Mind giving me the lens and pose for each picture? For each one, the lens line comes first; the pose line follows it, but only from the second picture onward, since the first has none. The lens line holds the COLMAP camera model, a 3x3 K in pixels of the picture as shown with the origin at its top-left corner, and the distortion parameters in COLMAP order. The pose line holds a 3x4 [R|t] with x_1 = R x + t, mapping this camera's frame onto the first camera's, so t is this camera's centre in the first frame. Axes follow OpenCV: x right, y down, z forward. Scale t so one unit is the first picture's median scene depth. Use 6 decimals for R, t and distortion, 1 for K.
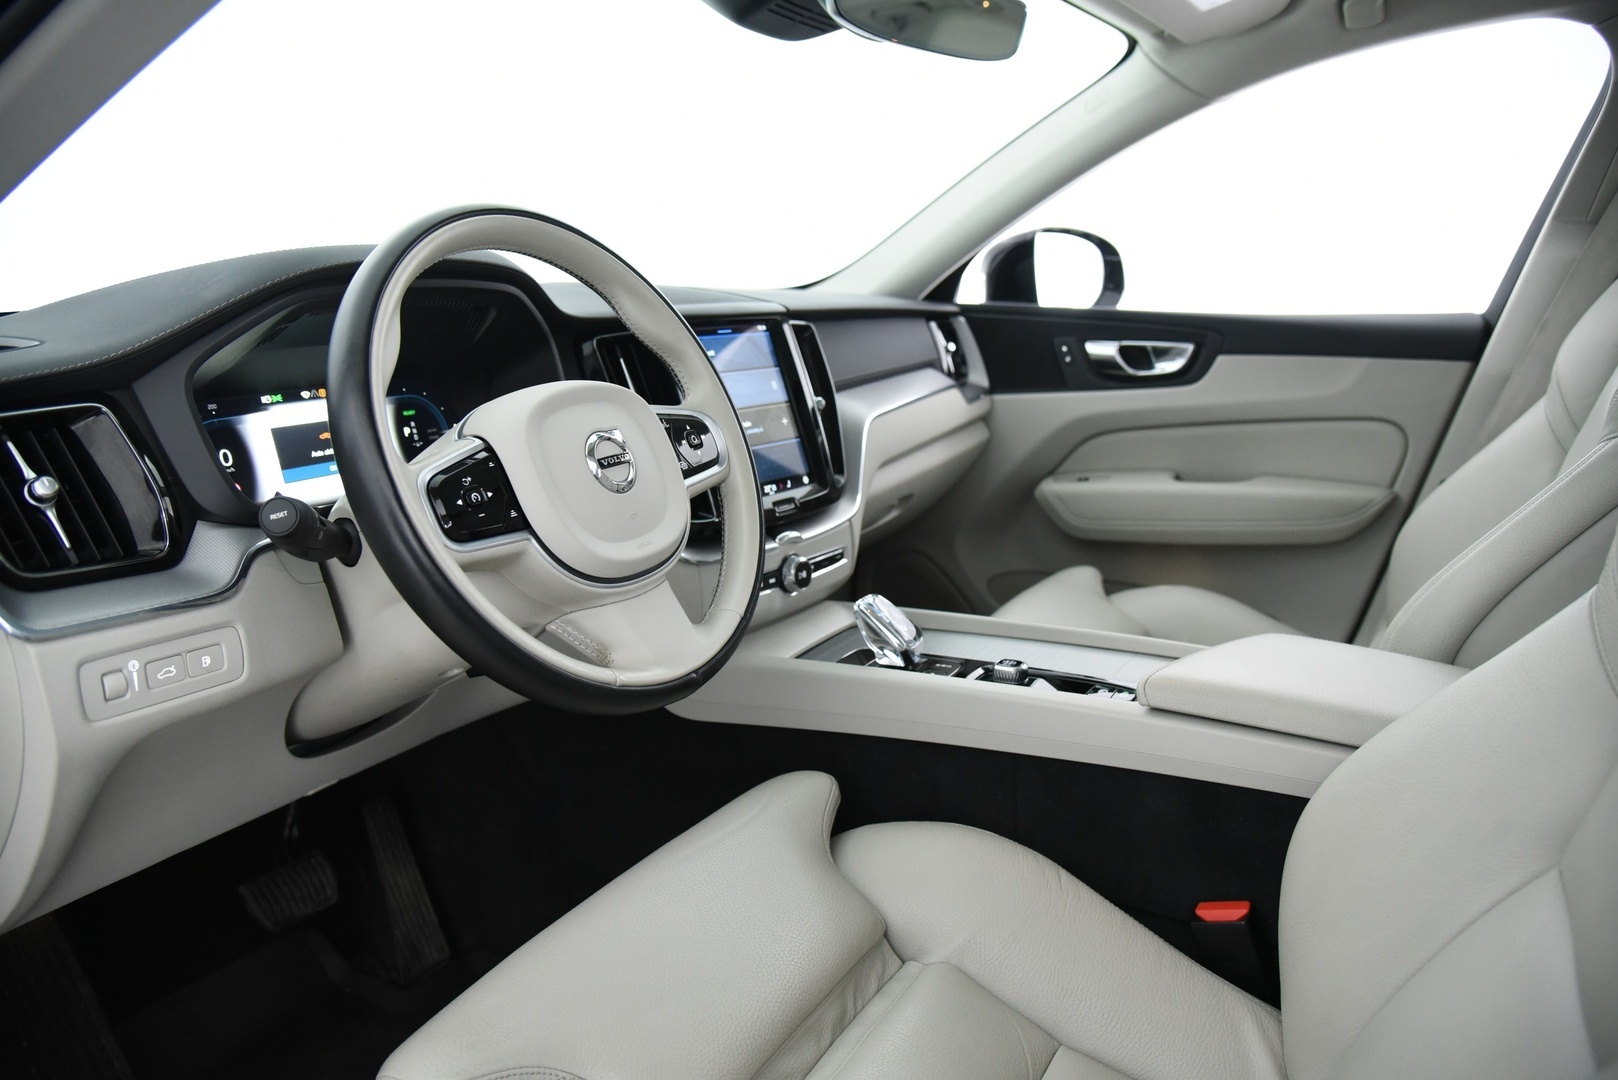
lens RADIAL K [[1108.7, 0, 809.0], [0, 1108.7, 540.0], [0, 0, 1]] dist [-0.125738, 0.080780]
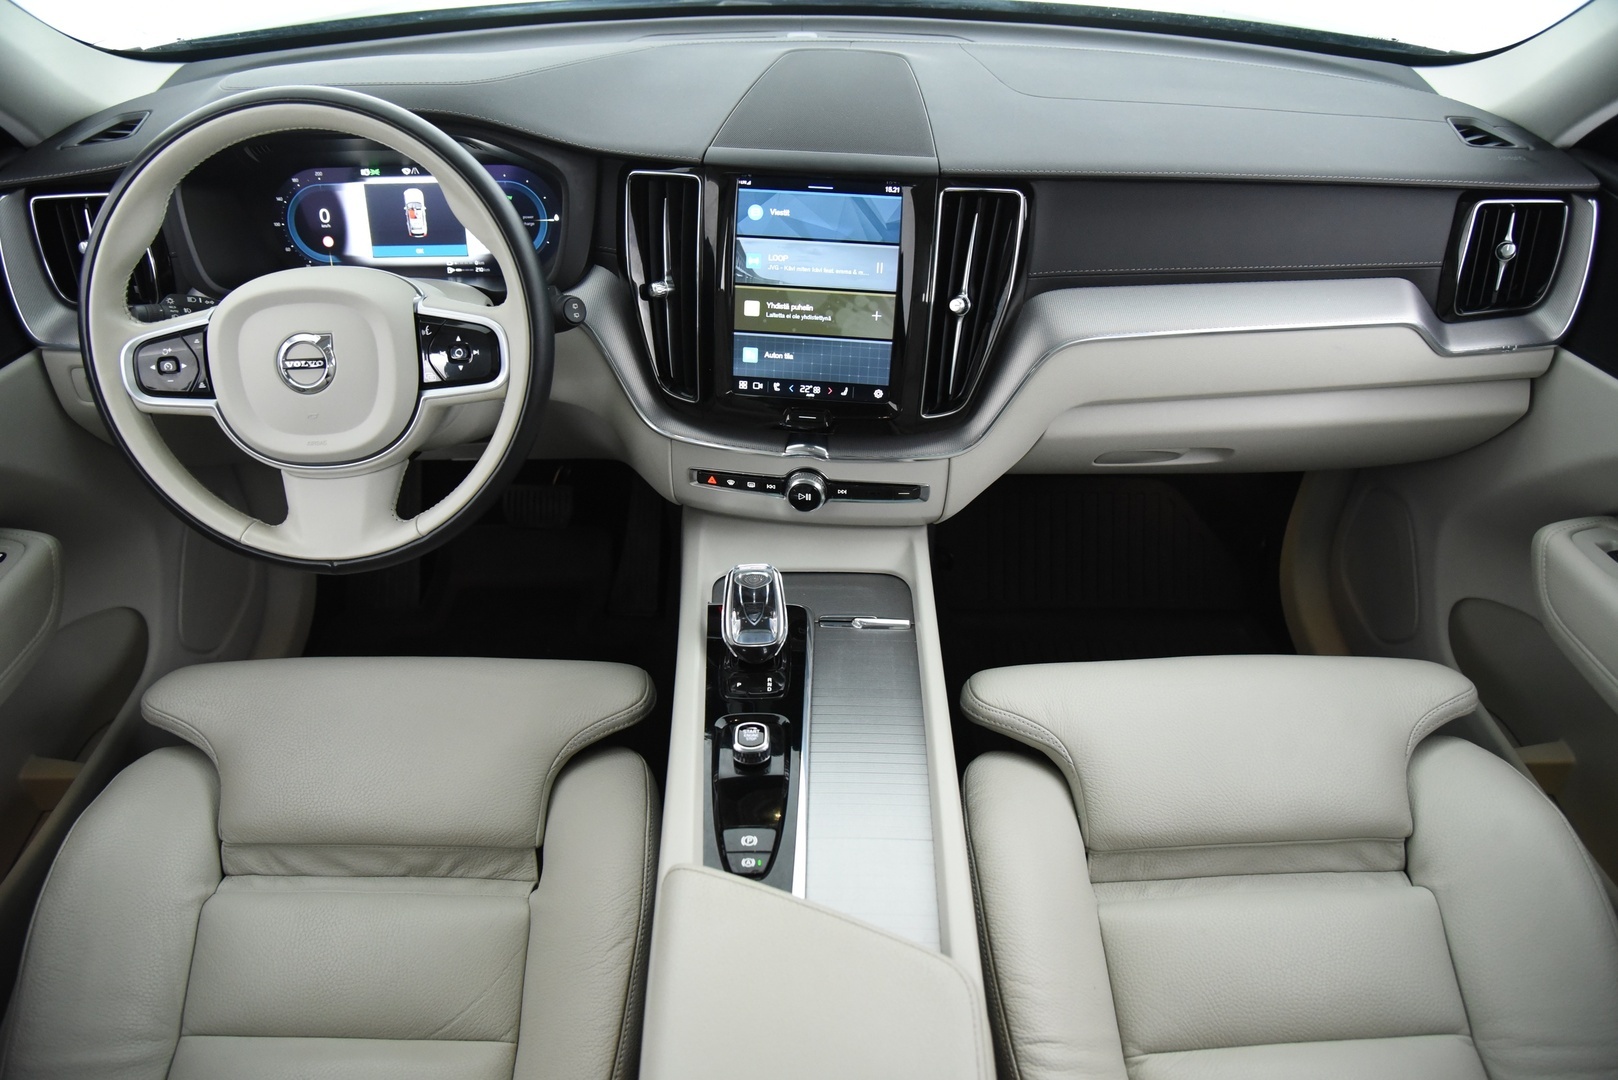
lens RADIAL K [[1108.7, 0, 809.0], [0, 1108.7, 540.0], [0, 0, 1]] dist [-0.125738, 0.080780]
pose [[0.512274, 0.538749, -0.668824, 0.587647], [-0.207748, 0.833376, 0.512177, -0.381281], [0.833317, -0.123428, 0.538841, 0.533349]]
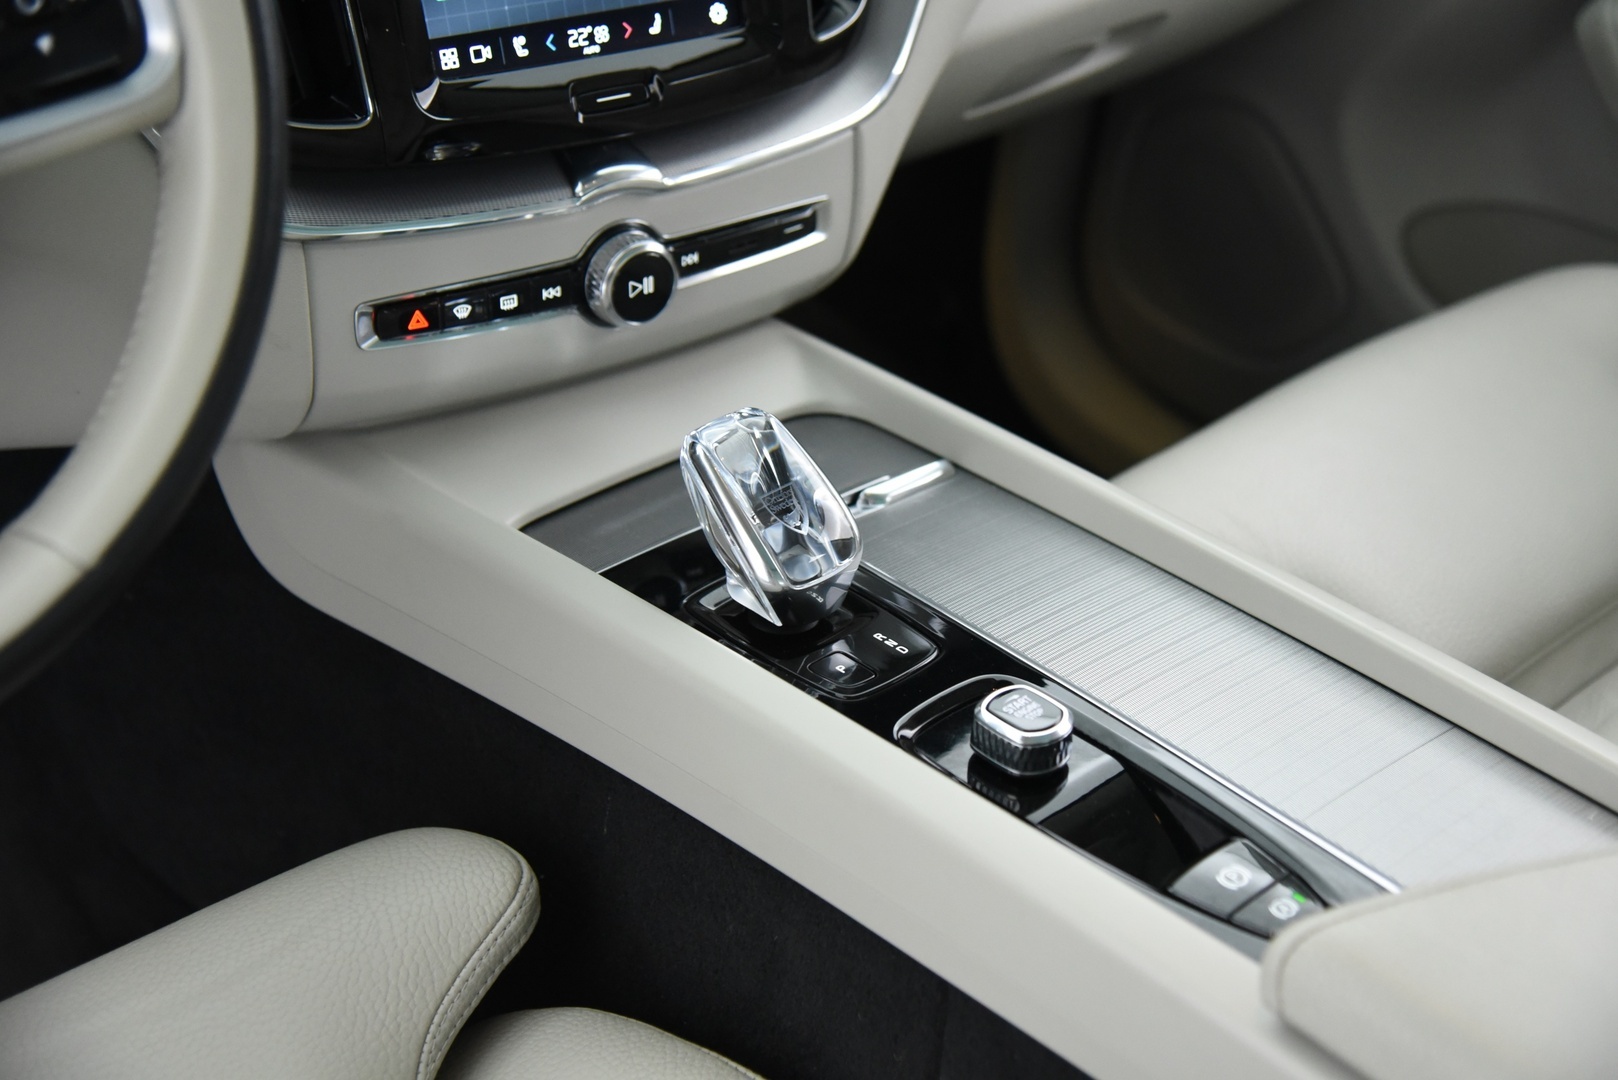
lens RADIAL K [[2262.4, 0, 809.0], [0, 2262.4, 540.0], [0, 0, 1]] dist [0.232188, 0.007915]
pose [[0.960643, 0.214677, -0.176294, 0.203414], [-0.147917, 0.932494, 0.329508, -0.151520], [0.235131, -0.290462, 0.927548, 0.269078]]
